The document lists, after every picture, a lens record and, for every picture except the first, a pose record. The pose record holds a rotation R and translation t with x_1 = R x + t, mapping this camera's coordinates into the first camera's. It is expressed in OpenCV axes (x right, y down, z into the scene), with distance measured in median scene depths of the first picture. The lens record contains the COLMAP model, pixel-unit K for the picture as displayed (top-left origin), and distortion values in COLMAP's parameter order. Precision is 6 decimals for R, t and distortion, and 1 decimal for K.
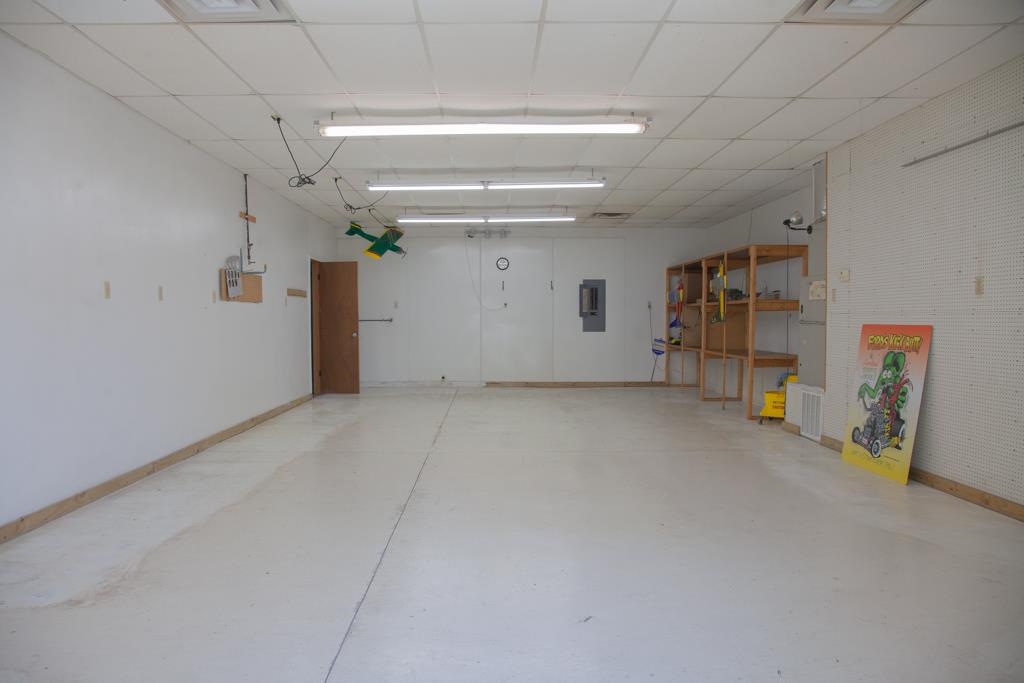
lens RADIAL K [[729.8, 0, 507.1], [0, 729.8, 334.8], [0, 0, 1]] dist [-0.040404, 0.003724]
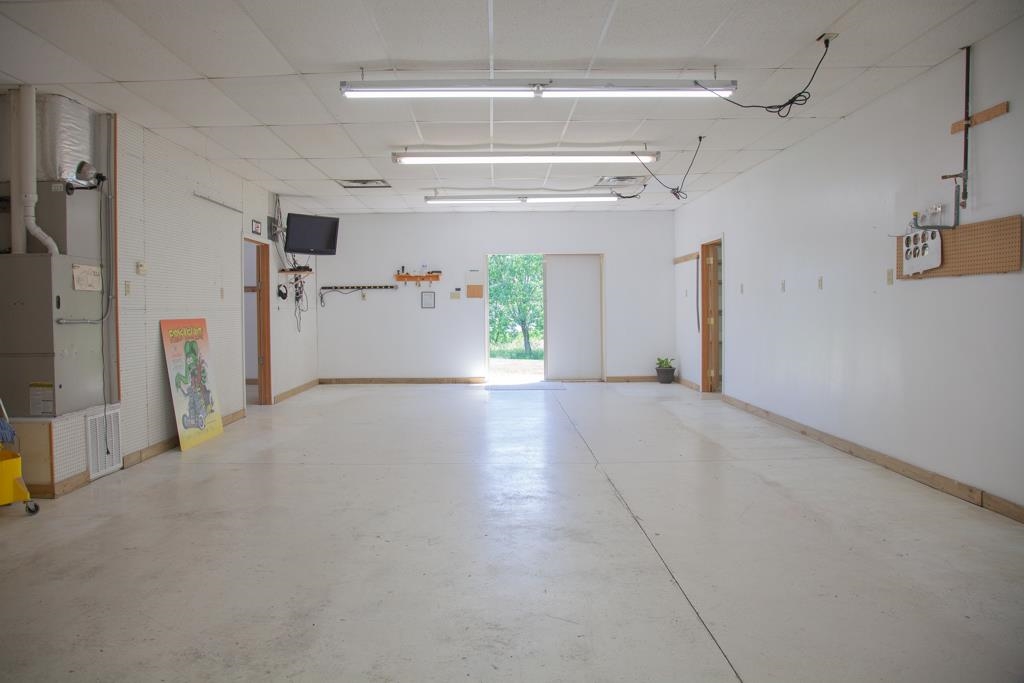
lens RADIAL K [[729.8, 0, 507.1], [0, 729.8, 334.8], [0, 0, 1]] dist [-0.040404, 0.003724]
pose [[-0.999913, 0.012772, 0.003377, -0.003953], [0.012947, 0.998237, 0.057930, -0.050022], [-0.002631, 0.057968, -0.998315, 2.168768]]
